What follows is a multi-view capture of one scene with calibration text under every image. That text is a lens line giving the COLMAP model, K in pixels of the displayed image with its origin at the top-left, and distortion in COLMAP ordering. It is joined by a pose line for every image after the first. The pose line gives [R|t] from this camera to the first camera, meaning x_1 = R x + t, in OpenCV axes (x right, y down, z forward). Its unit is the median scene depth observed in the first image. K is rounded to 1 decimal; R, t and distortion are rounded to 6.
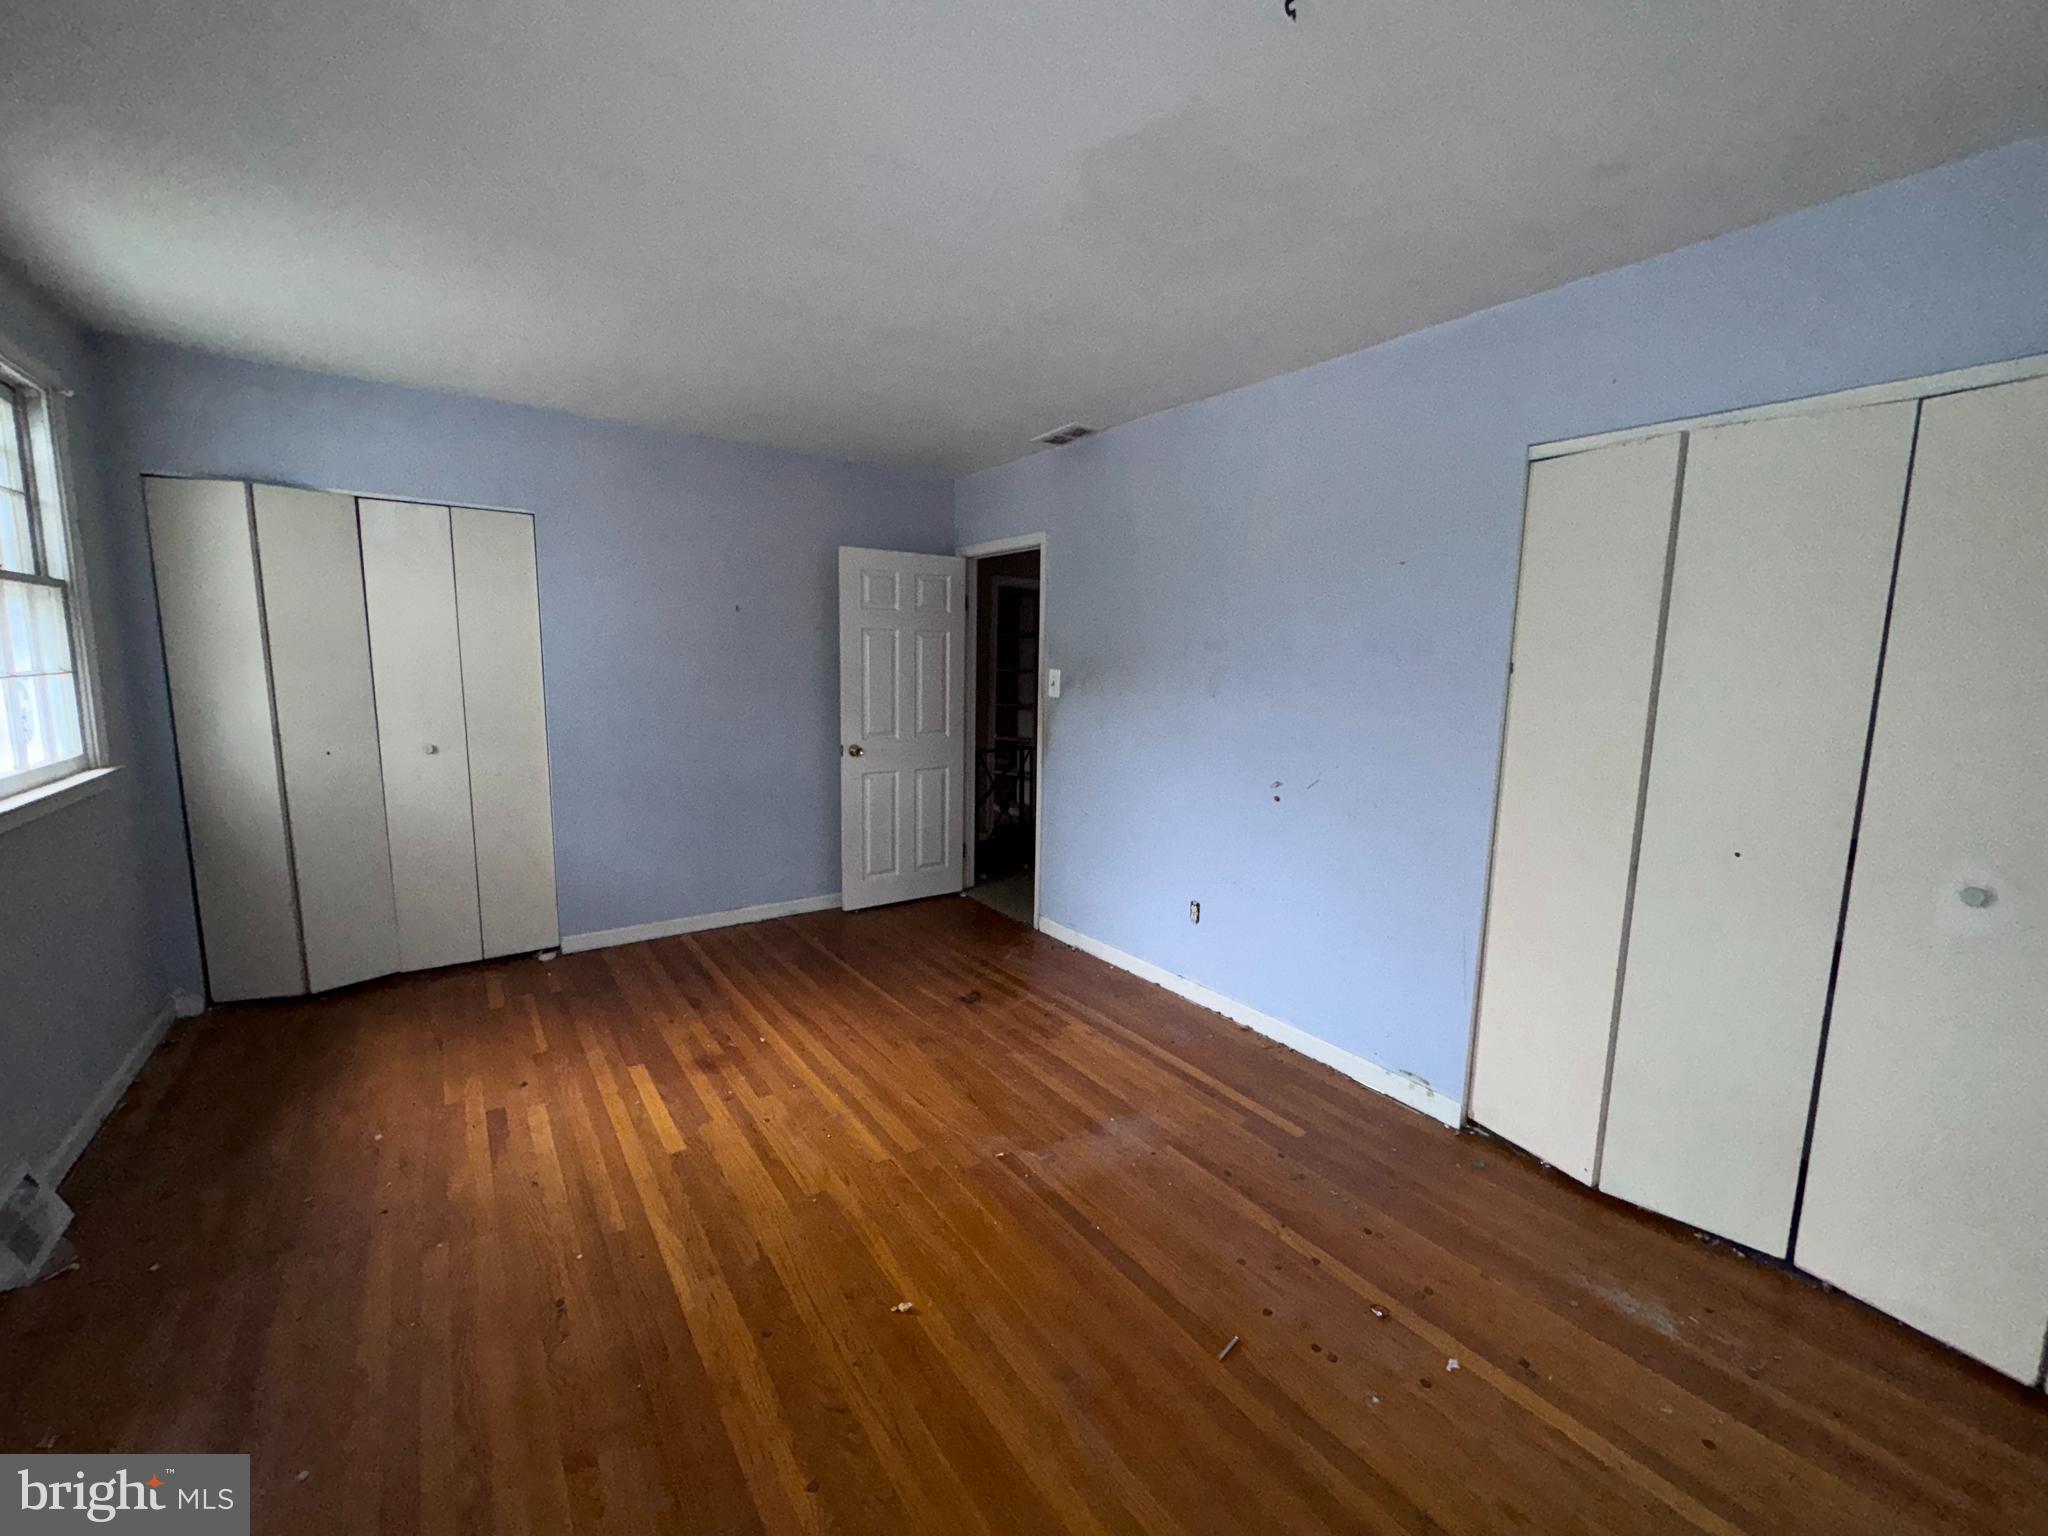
lens RADIAL K [[821.5, 0, 1020.1], [0, 821.5, 766.6], [0, 0, 1]] dist [-0.003291, -0.000203]
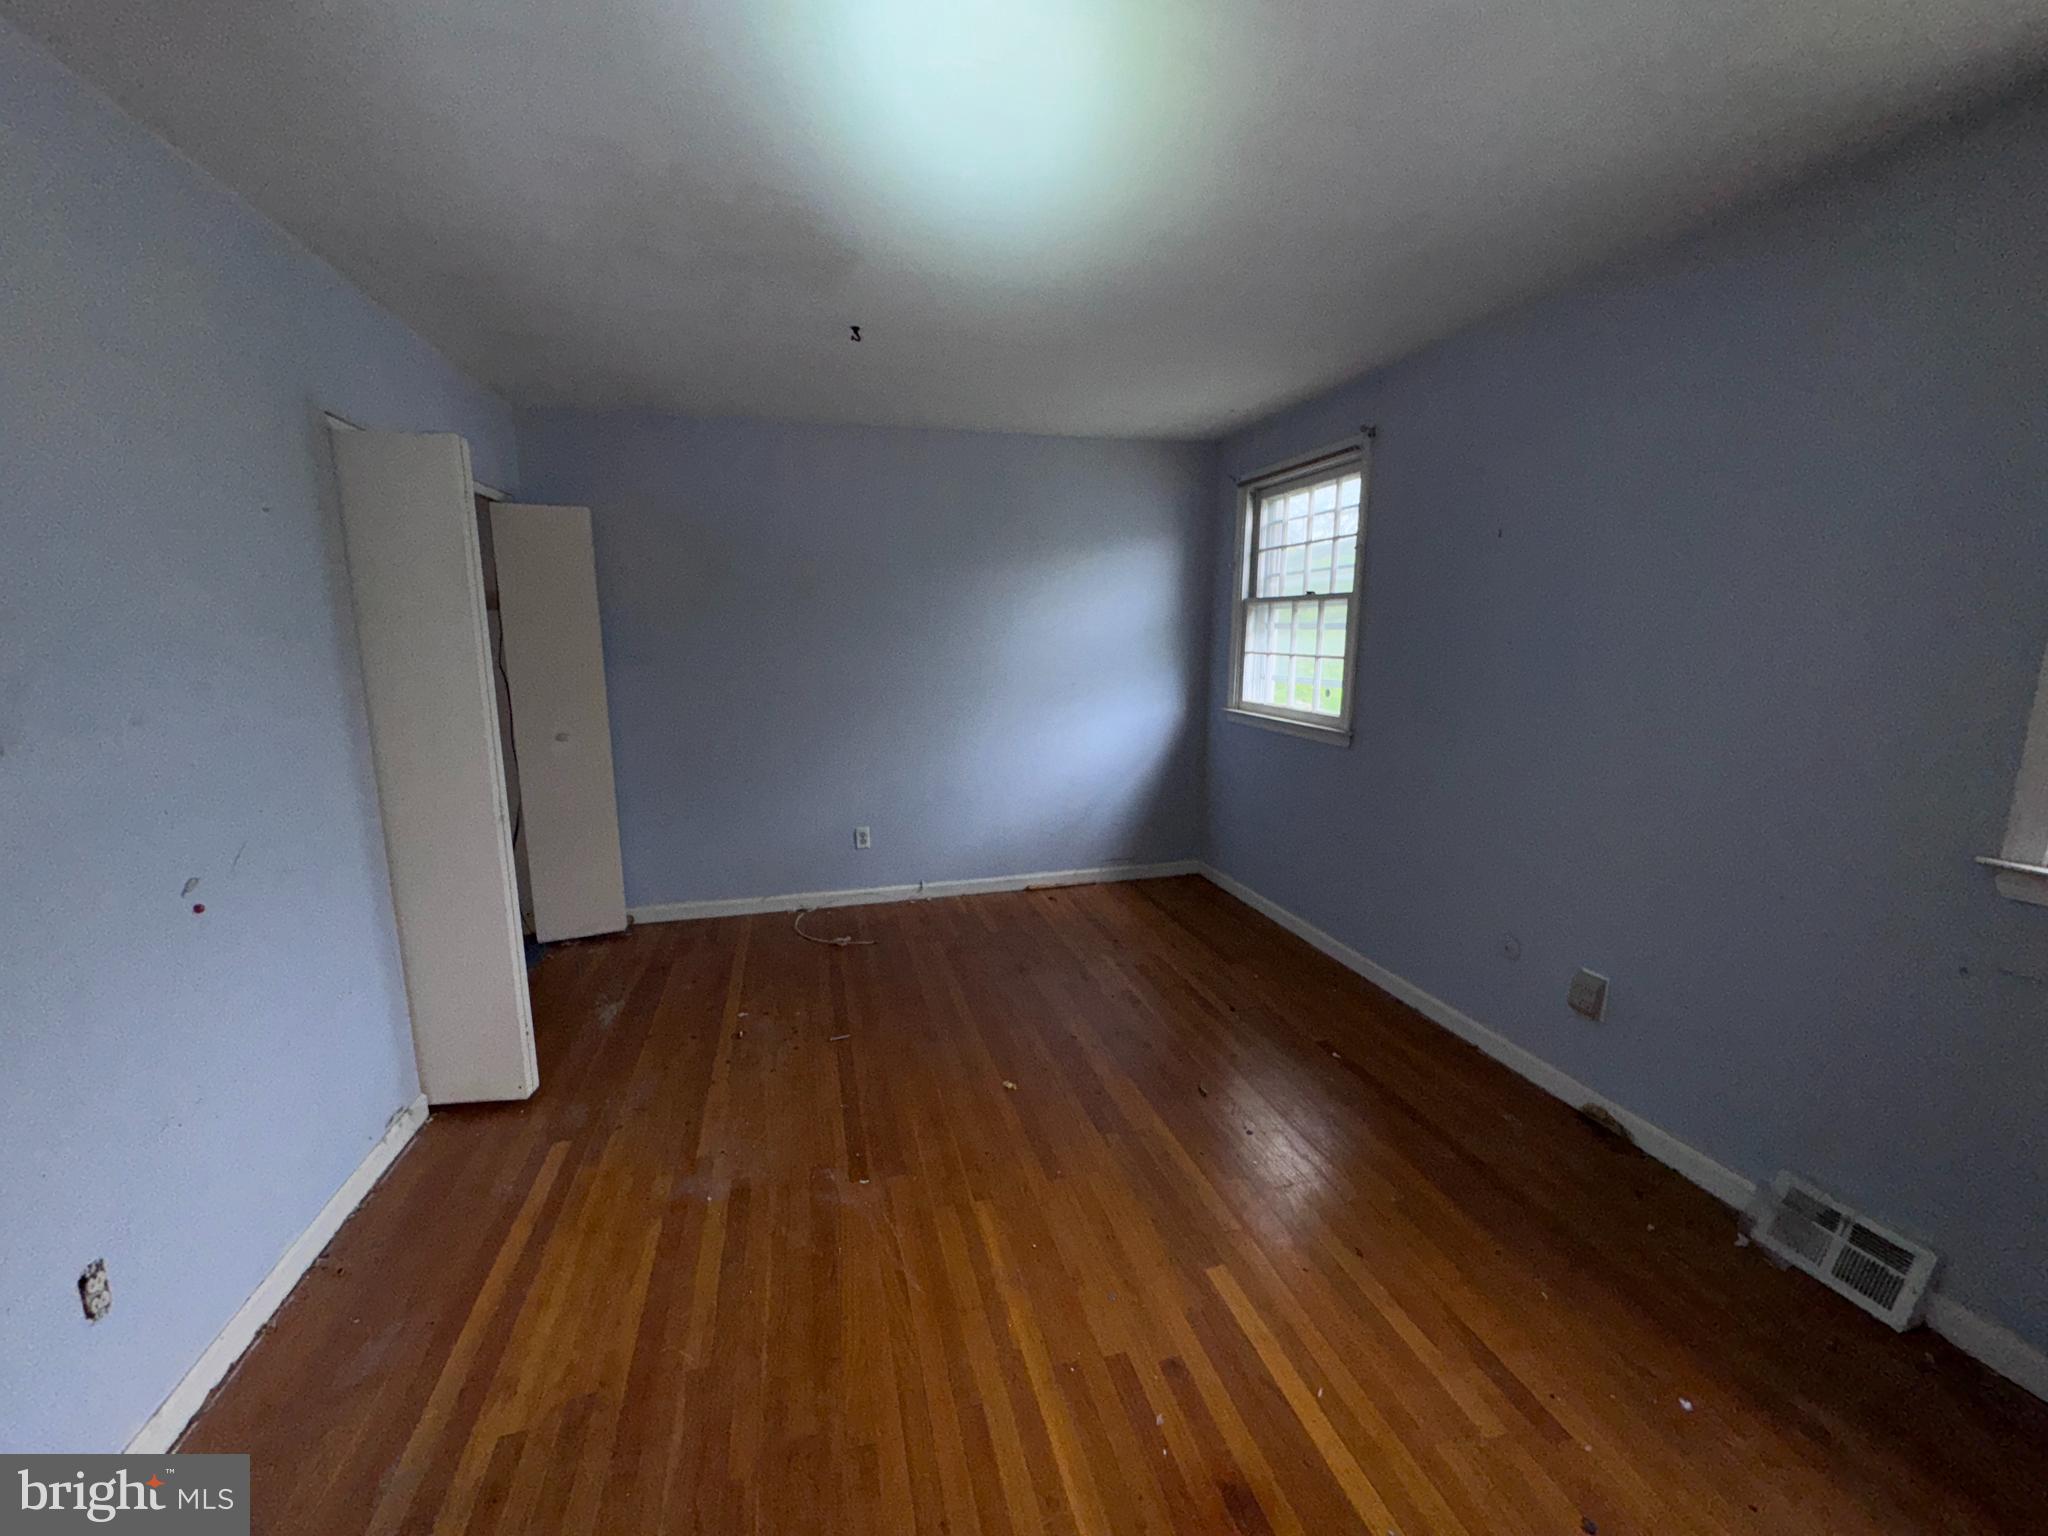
lens RADIAL K [[821.5, 0, 1020.1], [0, 821.5, 766.6], [0, 0, 1]] dist [-0.003291, -0.000203]
pose [[-0.938325, -0.074498, 0.337632, -0.422455], [0.030051, 0.955244, 0.294289, -0.221120], [-0.344445, 0.286285, -0.894091, 1.469438]]
